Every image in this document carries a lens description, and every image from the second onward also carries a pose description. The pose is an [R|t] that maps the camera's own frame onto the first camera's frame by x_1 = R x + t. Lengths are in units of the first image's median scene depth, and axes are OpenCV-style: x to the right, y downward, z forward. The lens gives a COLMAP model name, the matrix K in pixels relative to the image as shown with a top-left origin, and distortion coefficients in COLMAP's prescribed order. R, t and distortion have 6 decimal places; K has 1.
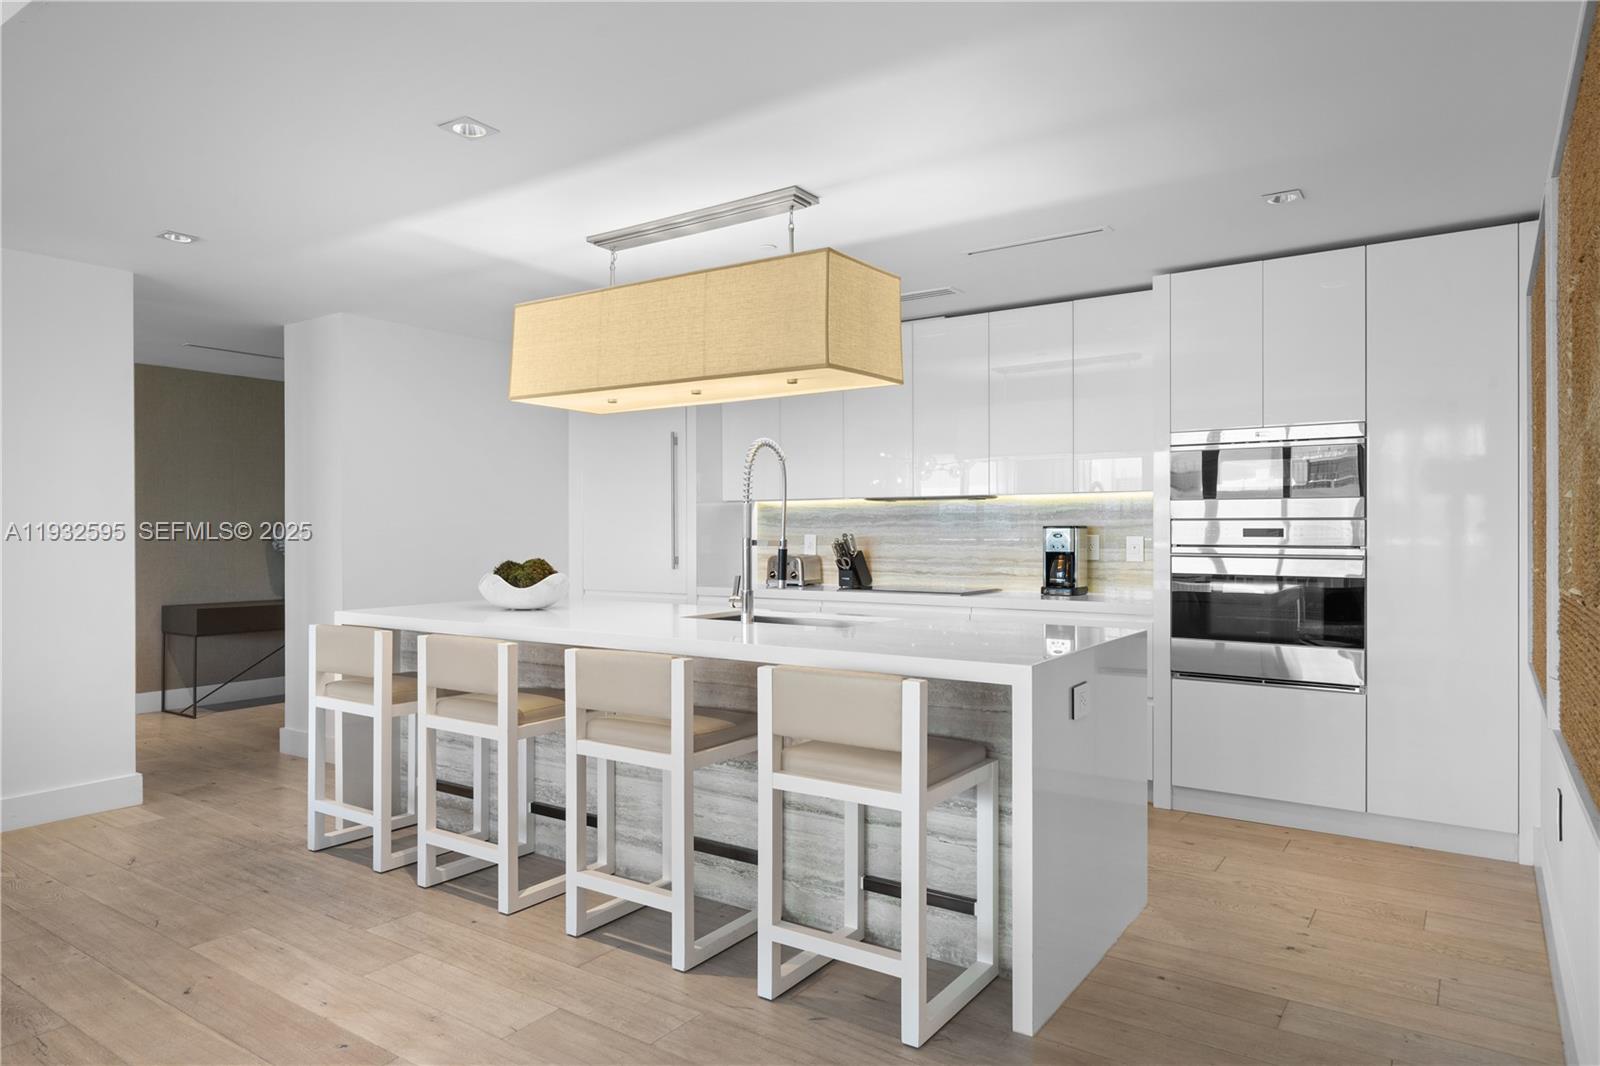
lens RADIAL K [[996.1, 0, 799.1], [0, 996.1, 532.3], [0, 0, 1]] dist [0.026152, -0.000814]
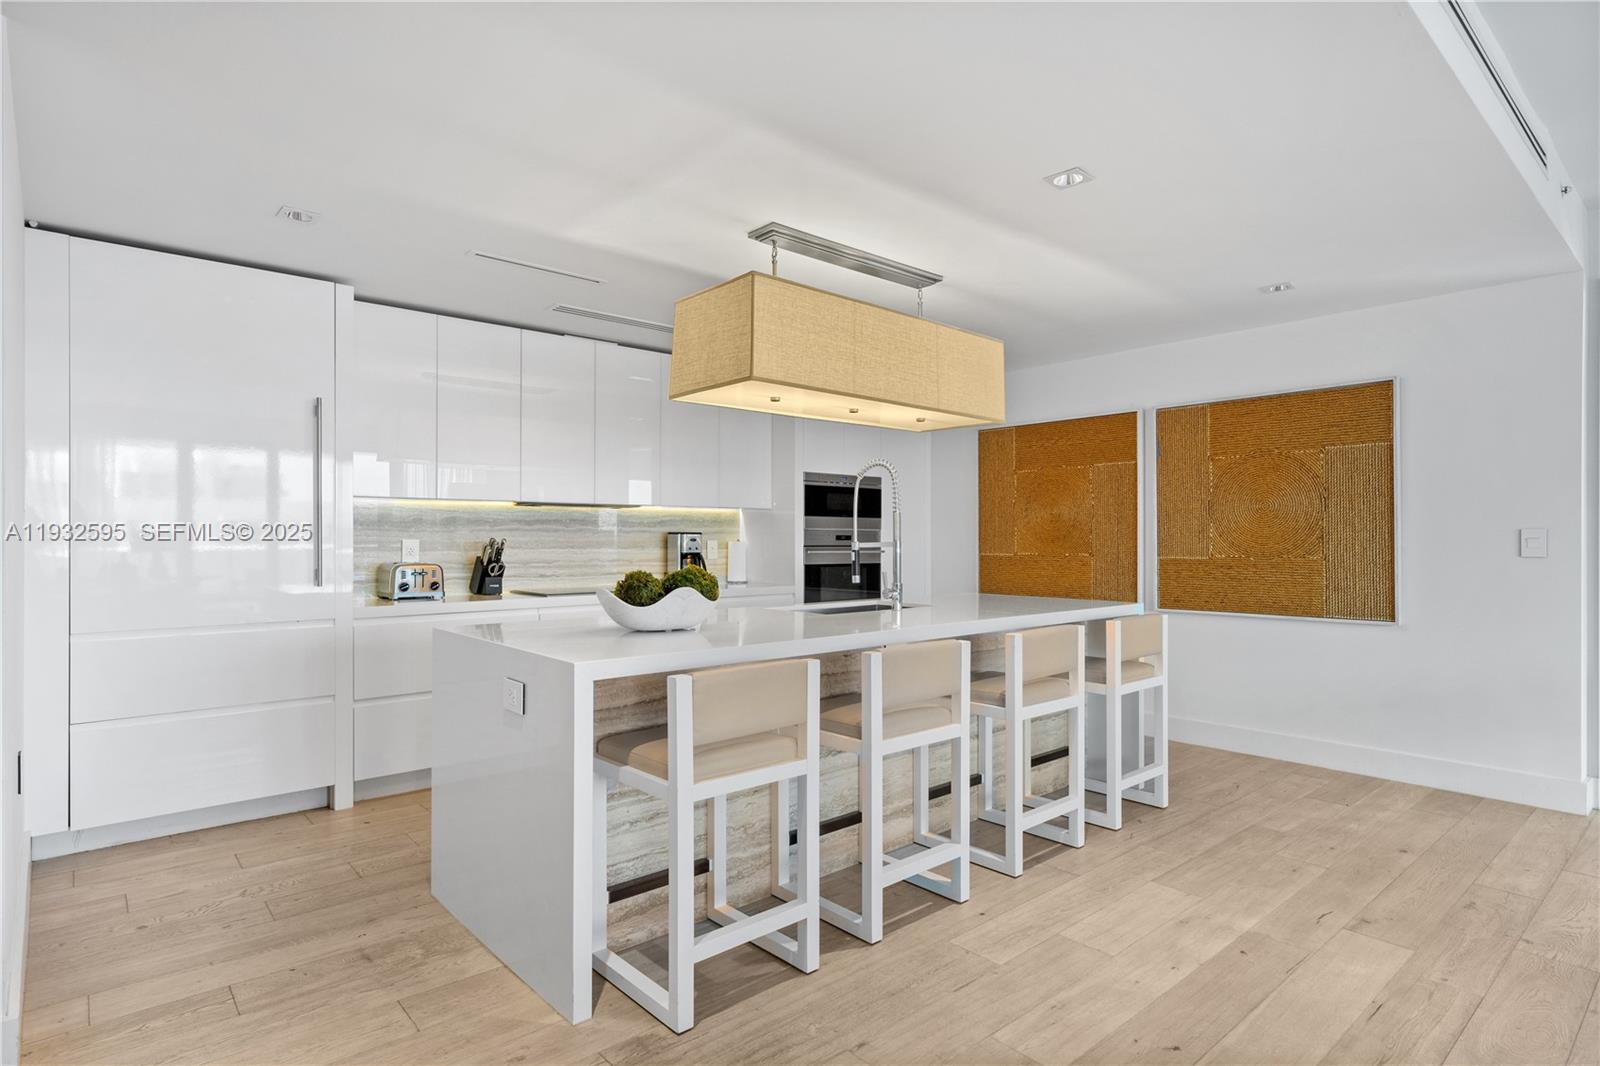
lens RADIAL K [[860.2, 0, 770.3], [0, 860.2, 543.3], [0, 0, 1]] dist [0.016074, 0.000907]
pose [[0.227738, -0.004038, 0.973714, -0.929068], [-0.000674, 0.999991, 0.004305, 0.003430], [-0.973722, -0.001636, 0.227733, 0.761189]]
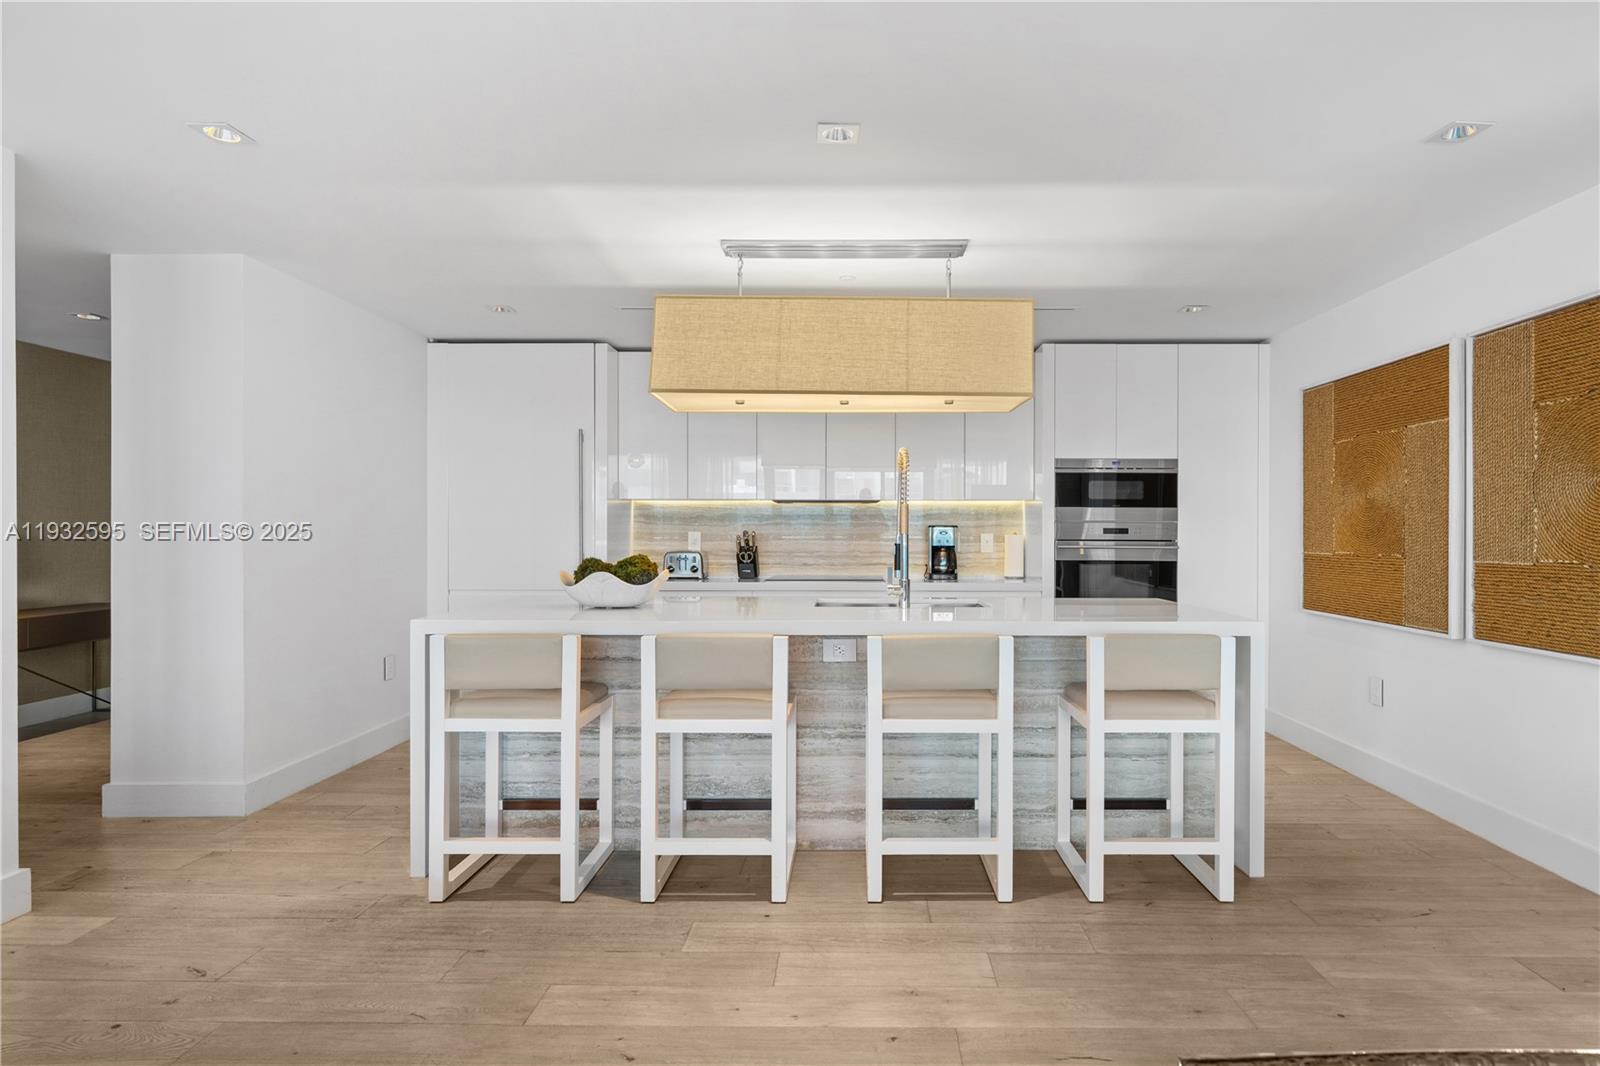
lens RADIAL K [[860.2, 0, 835.5], [0, 860.2, 540.3], [0, 0, 1]] dist [0.016074, 0.000907]
pose [[0.820356, -0.003585, 0.571842, -0.571853], [-0.002677, 0.999945, 0.010108, 0.002111], [-0.571847, -0.009823, 0.820302, 0.190658]]
